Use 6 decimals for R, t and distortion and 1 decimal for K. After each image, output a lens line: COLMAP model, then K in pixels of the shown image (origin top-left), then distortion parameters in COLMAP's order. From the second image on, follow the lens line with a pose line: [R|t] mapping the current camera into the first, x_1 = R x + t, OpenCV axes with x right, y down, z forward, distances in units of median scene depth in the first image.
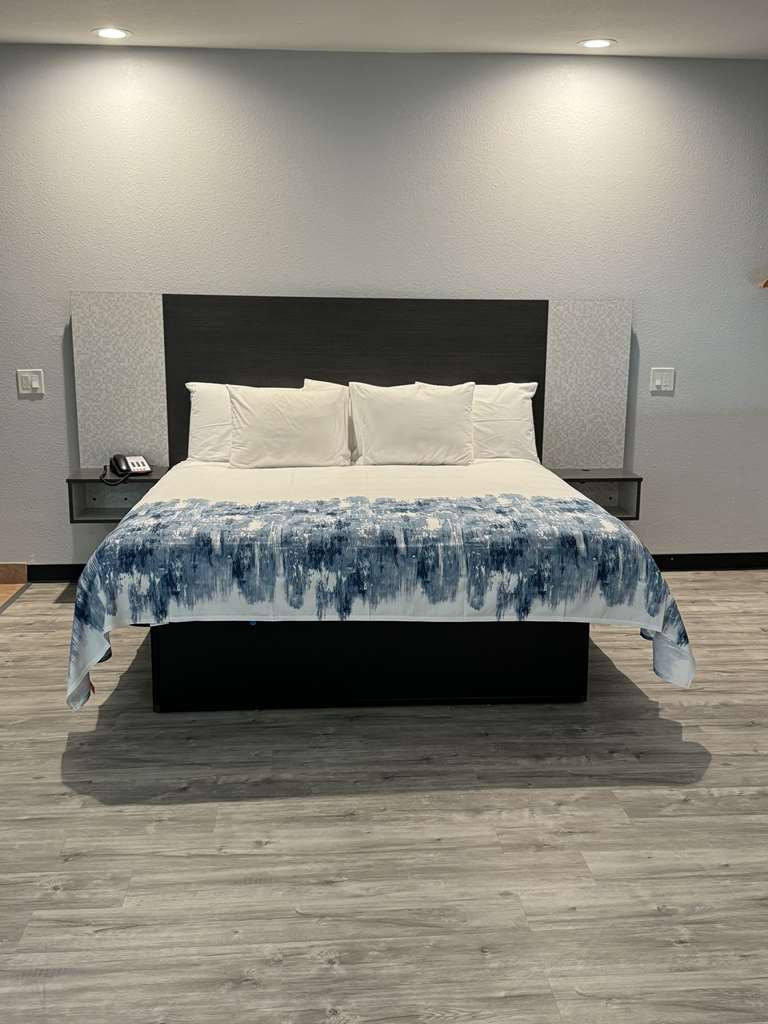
lens RADIAL K [[1010.2, 0, 400.3], [0, 1010.2, 512.2], [0, 0, 1]] dist [0.199082, -0.412376]
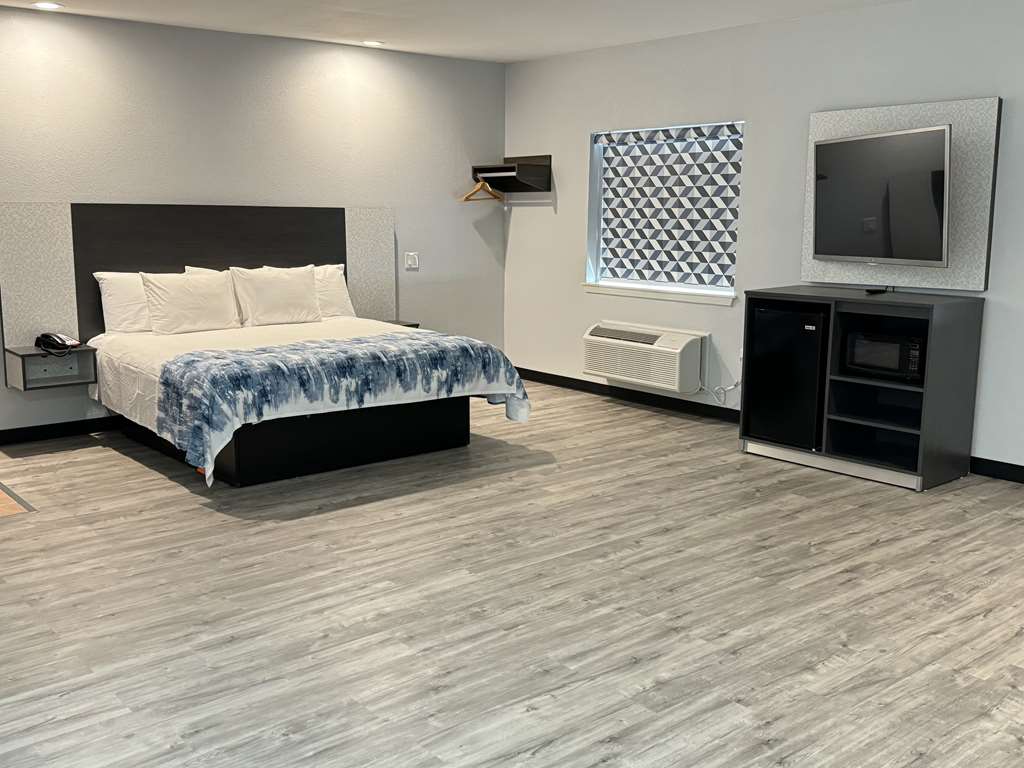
lens RADIAL K [[1010.2, 0, 511.5], [0, 1010.2, 381.8], [0, 0, 1]] dist [0.199082, -0.412376]
pose [[0.815734, -0.102650, 0.569246, -0.787965], [0.113253, 0.993423, 0.016848, 0.064833], [-0.567232, 0.050725, 0.821995, -0.492964]]
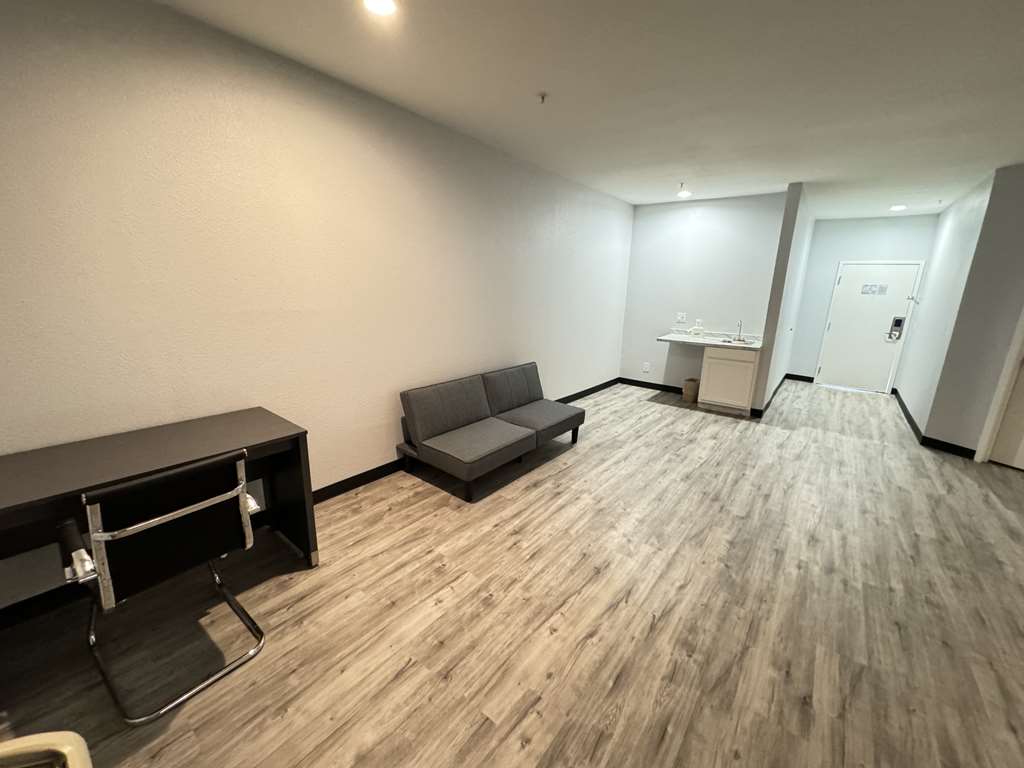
lens RADIAL K [[408.0, 0, 510.1], [0, 408.0, 383.1], [0, 0, 1]] dist [0.000447, 0.000016]
pose [[-0.682984, 0.150984, -0.714659, 0.716740], [-0.175116, 0.916024, 0.360881, -0.063912], [0.709132, 0.371624, -0.599189, 0.220941]]
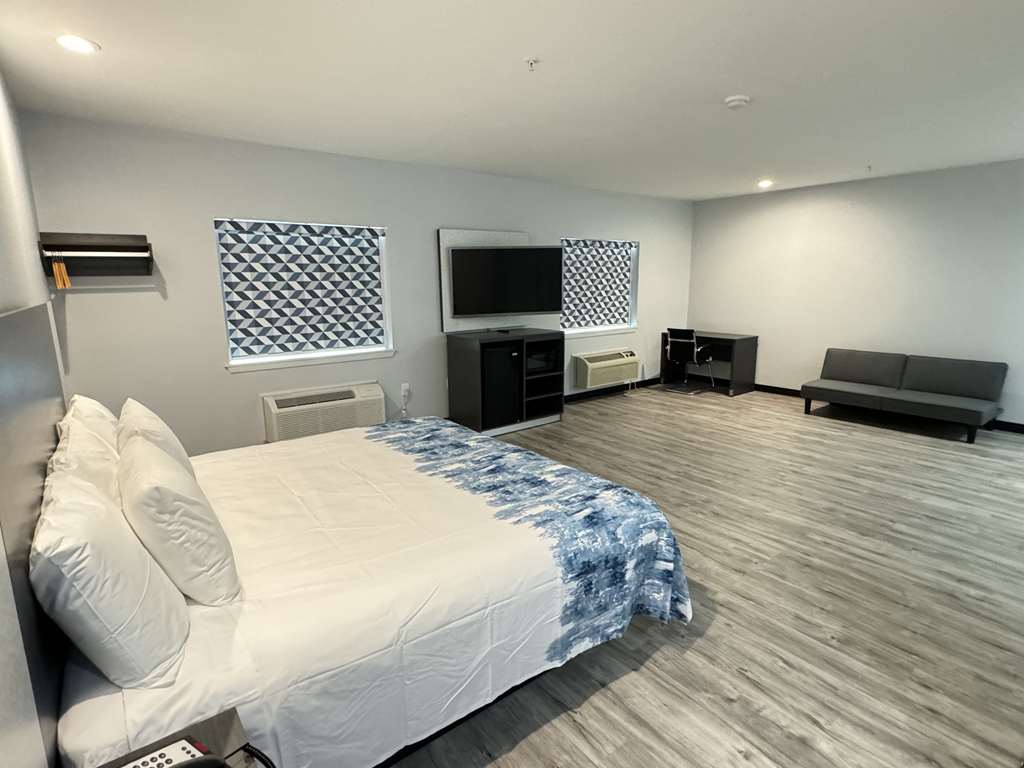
lens RADIAL K [[529.6, 0, 511.1], [0, 529.6, 380.5], [0, 0, 1]] dist [-0.001174, -0.000796]
pose [[-0.545155, -0.156983, 0.823506, -0.688387], [0.170035, 0.941189, 0.291979, -0.318549], [-0.820910, 0.299199, -0.486402, 1.394634]]
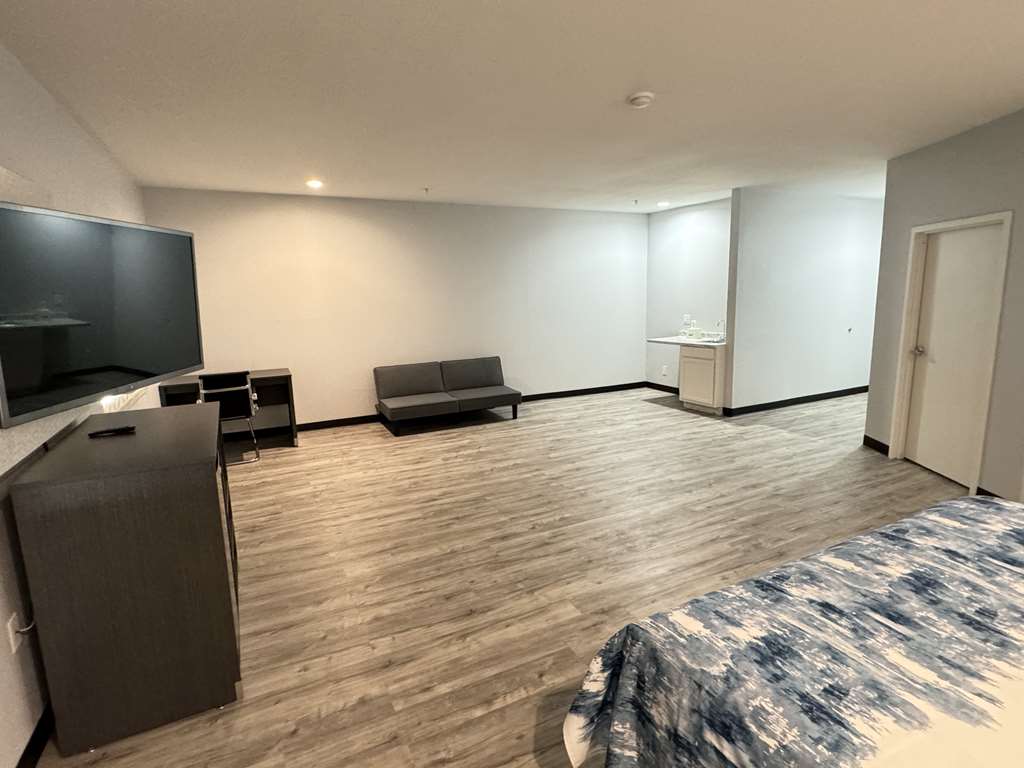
lens RADIAL K [[529.6, 0, 511.1], [0, 529.6, 380.5], [0, 0, 1]] dist [-0.001174, -0.000796]
pose [[-0.927843, 0.082177, -0.363805, 0.479489], [-0.052333, 0.937090, 0.345142, -0.301526], [0.369281, 0.339277, -0.865172, 1.299380]]
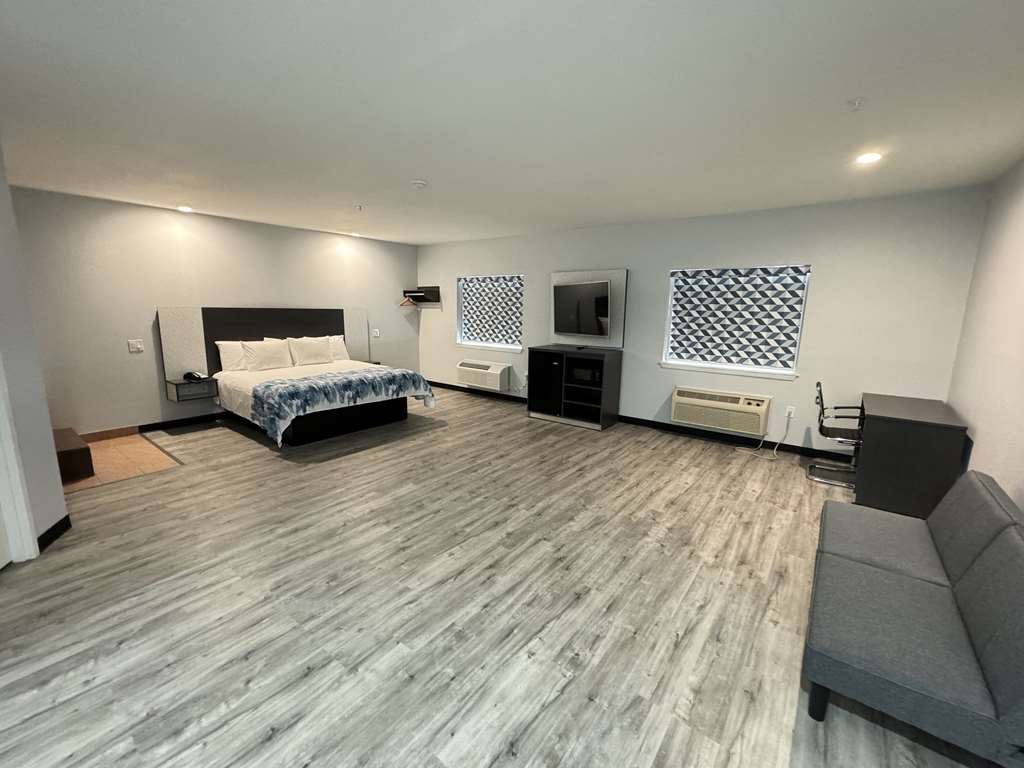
lens RADIAL K [[425.6, 0, 509.6], [0, 425.6, 381.4], [0, 0, 1]] dist [-0.000590, 0.000022]
pose [[0.673149, -0.124540, 0.728945, -0.749677], [0.131877, 0.990133, 0.047382, 0.027774], [-0.727653, 0.064236, 0.682931, -0.382136]]
